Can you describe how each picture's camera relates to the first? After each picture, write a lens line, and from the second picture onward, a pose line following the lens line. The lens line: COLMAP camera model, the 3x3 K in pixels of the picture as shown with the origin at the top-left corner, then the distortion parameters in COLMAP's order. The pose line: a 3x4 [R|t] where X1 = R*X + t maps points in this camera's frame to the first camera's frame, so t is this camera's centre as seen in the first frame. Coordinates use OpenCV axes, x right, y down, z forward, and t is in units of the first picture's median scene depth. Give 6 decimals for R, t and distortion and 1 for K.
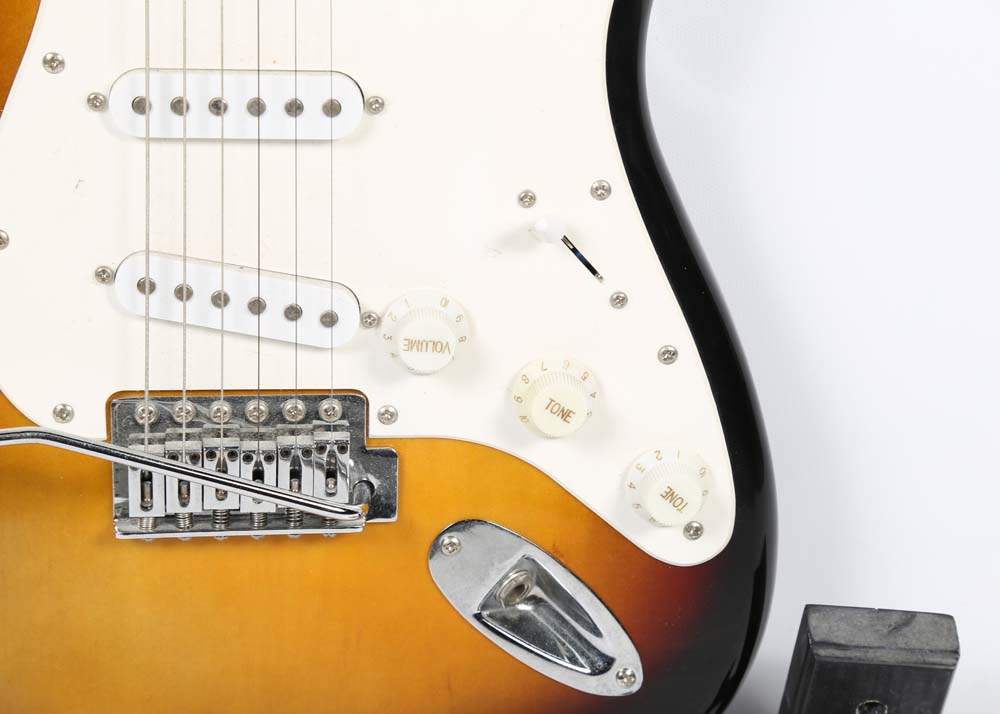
lens RADIAL K [[2803.1, 0, 499.0], [0, 2803.1, 380.9], [0, 0, 1]] dist [0.469178, -1.110759]
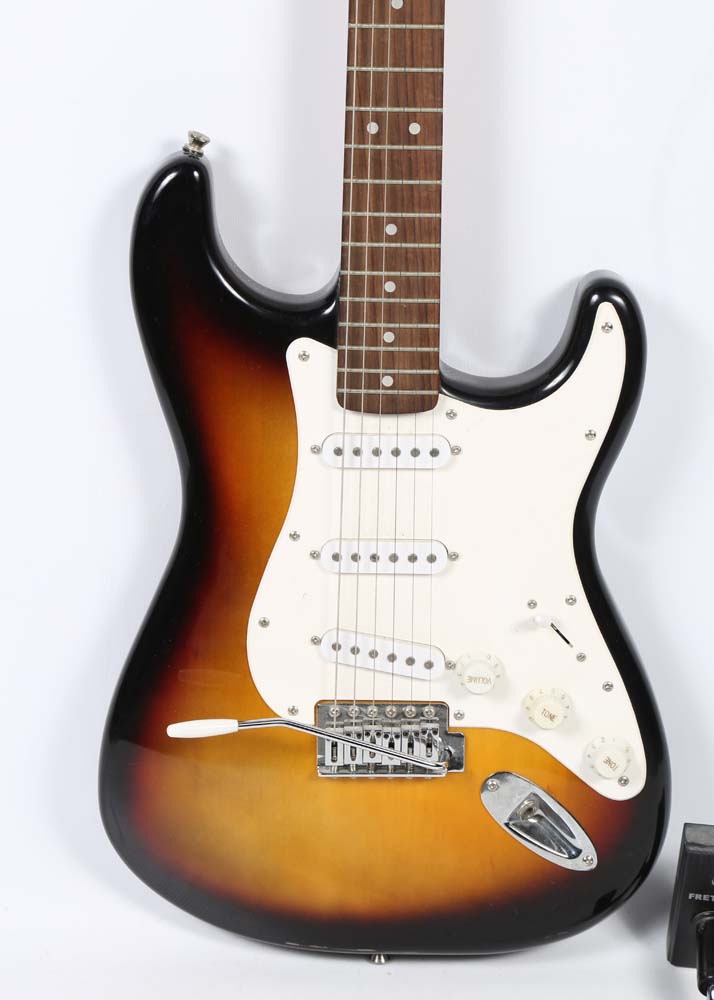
lens RADIAL K [[2500.0, 0, 330.2], [0, 2500.0, 490.0], [0, 0, 1]] dist [0.324117, -0.103537]
pose [[0.994040, 0.009916, -0.108566, 0.057192], [-0.017194, 0.997651, -0.066303, -0.026090], [0.107653, 0.067775, 0.991876, -0.715881]]
